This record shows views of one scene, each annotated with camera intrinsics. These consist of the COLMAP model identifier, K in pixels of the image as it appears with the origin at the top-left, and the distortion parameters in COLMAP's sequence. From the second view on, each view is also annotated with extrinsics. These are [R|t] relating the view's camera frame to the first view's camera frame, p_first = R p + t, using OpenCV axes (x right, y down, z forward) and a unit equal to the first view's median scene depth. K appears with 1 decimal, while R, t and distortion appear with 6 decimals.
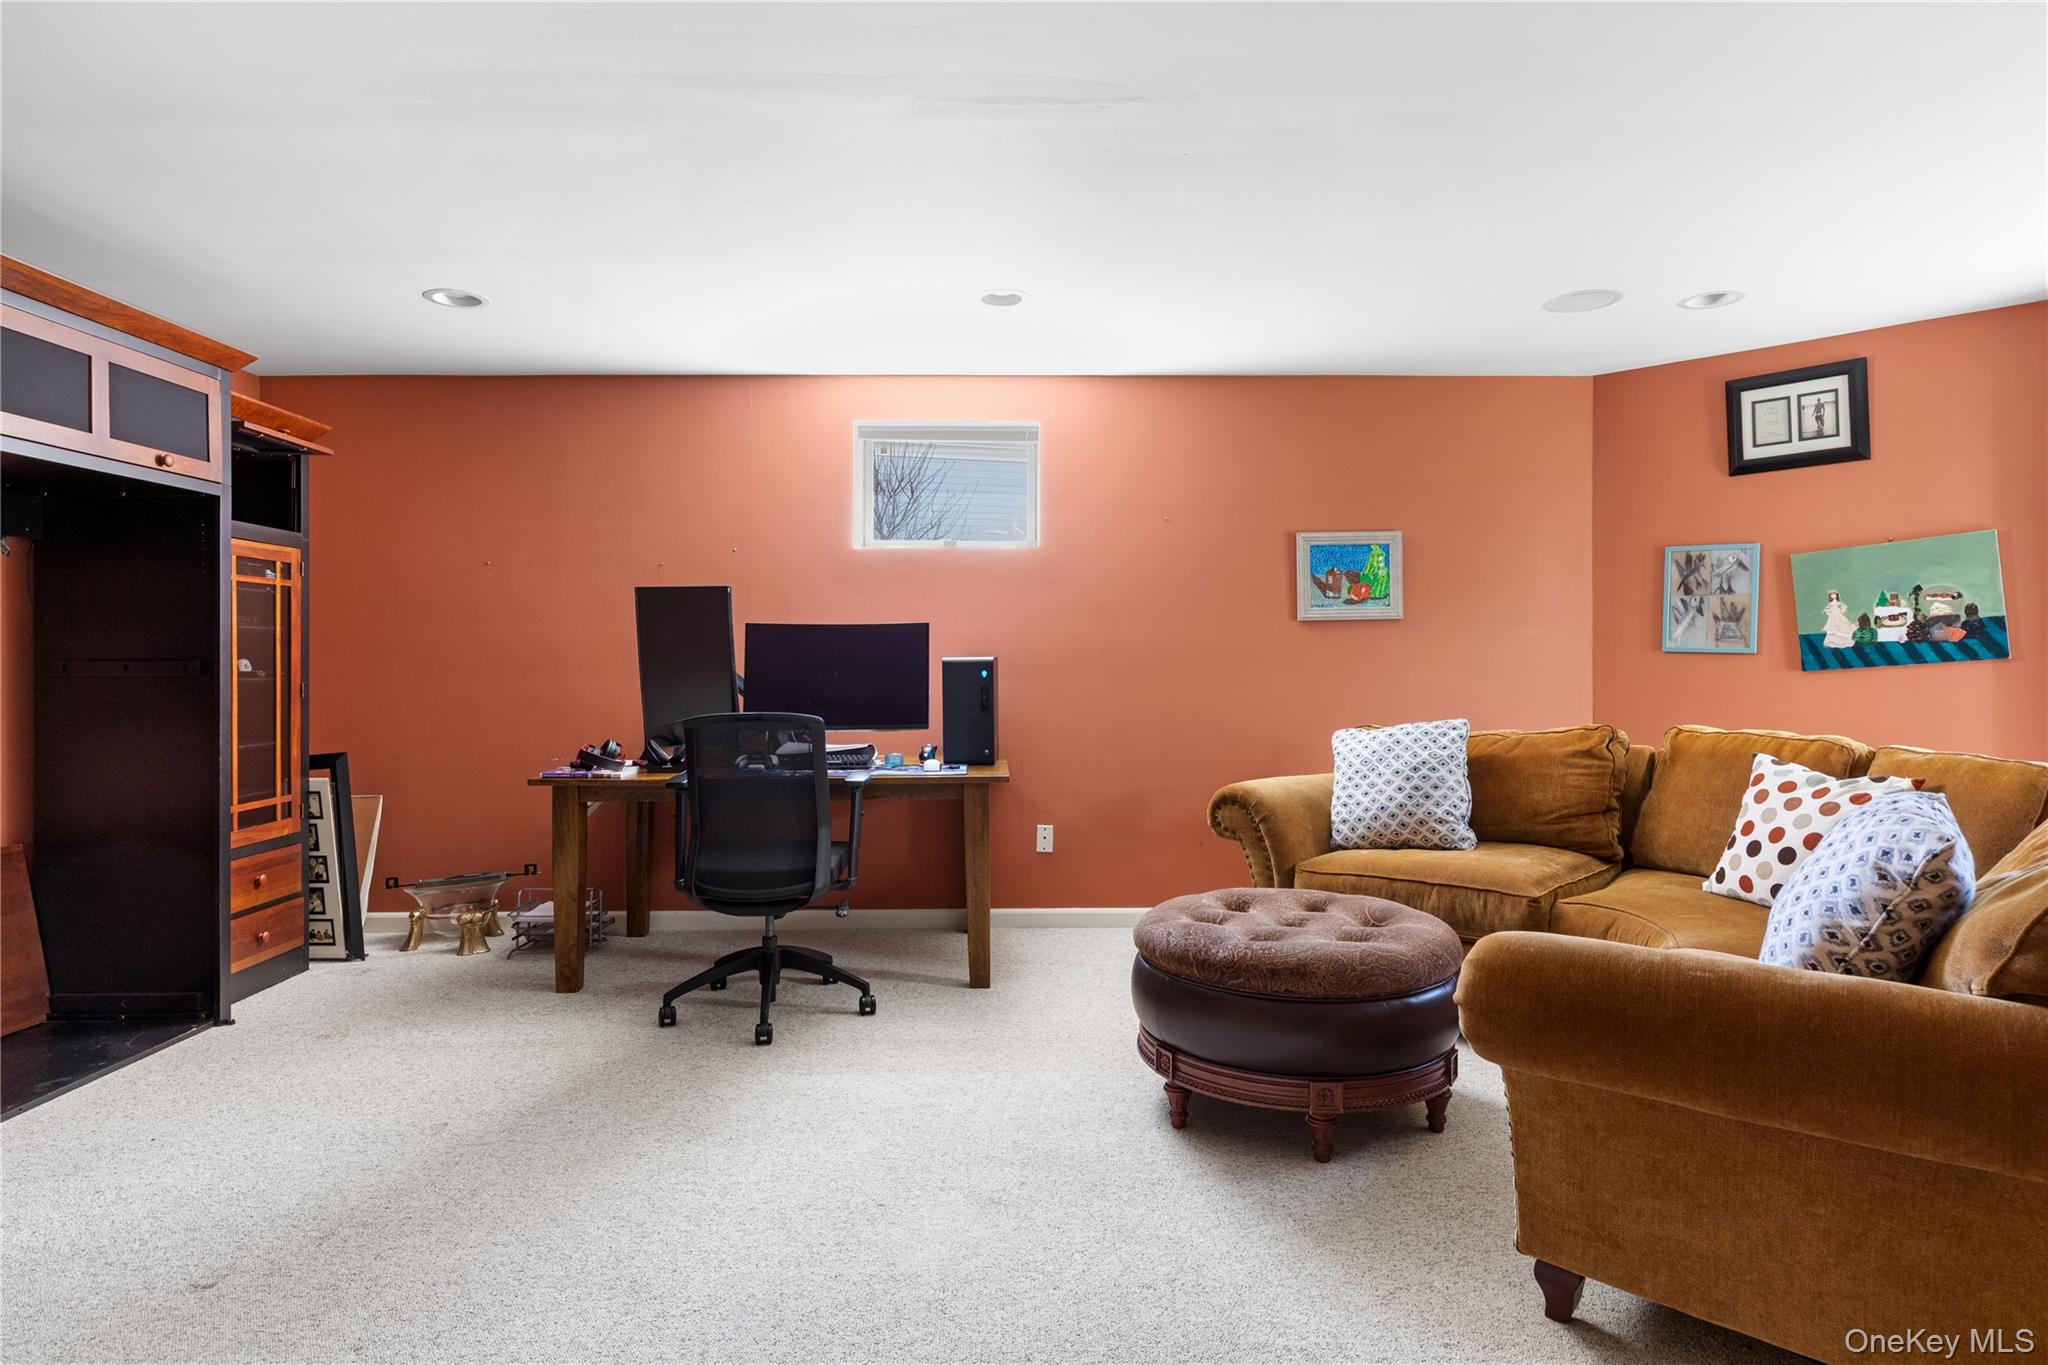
lens RADIAL K [[1183.0, 0, 1023.6], [0, 1183.0, 677.1], [0, 0, 1]] dist [-0.000304, -0.000006]
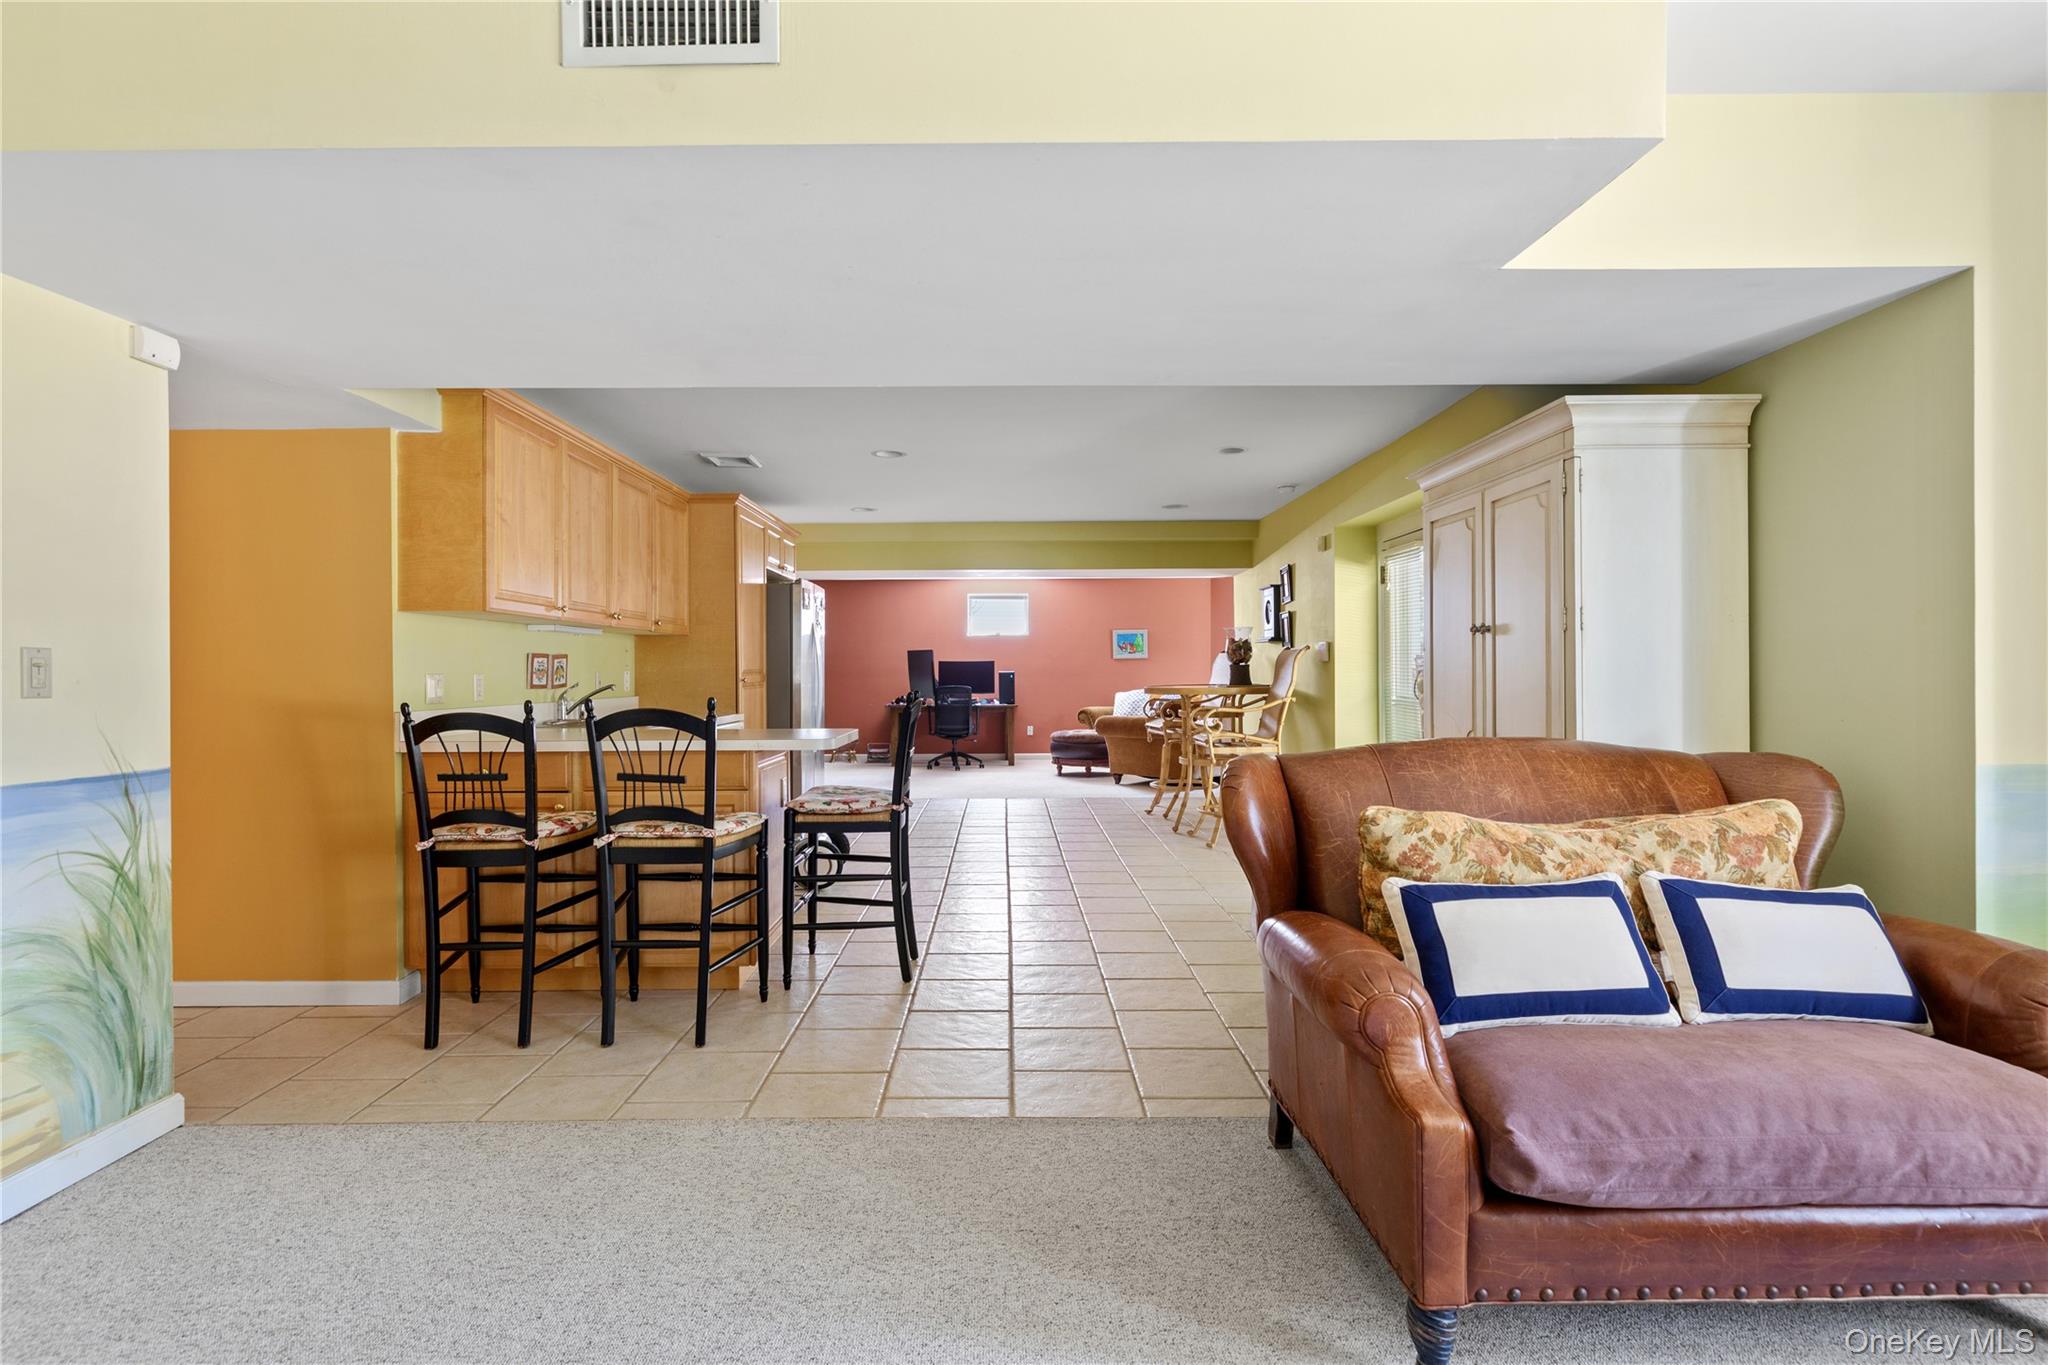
lens RADIAL K [[1031.4, 0, 1017.4], [0, 1031.4, 679.5], [0, 0, 1]] dist [-0.002270, -0.000176]
pose [[0.999985, -0.003722, 0.003913, -0.028070], [0.003755, 0.999958, -0.008399, 0.029335], [-0.003881, 0.008413, 0.999957, -1.859220]]
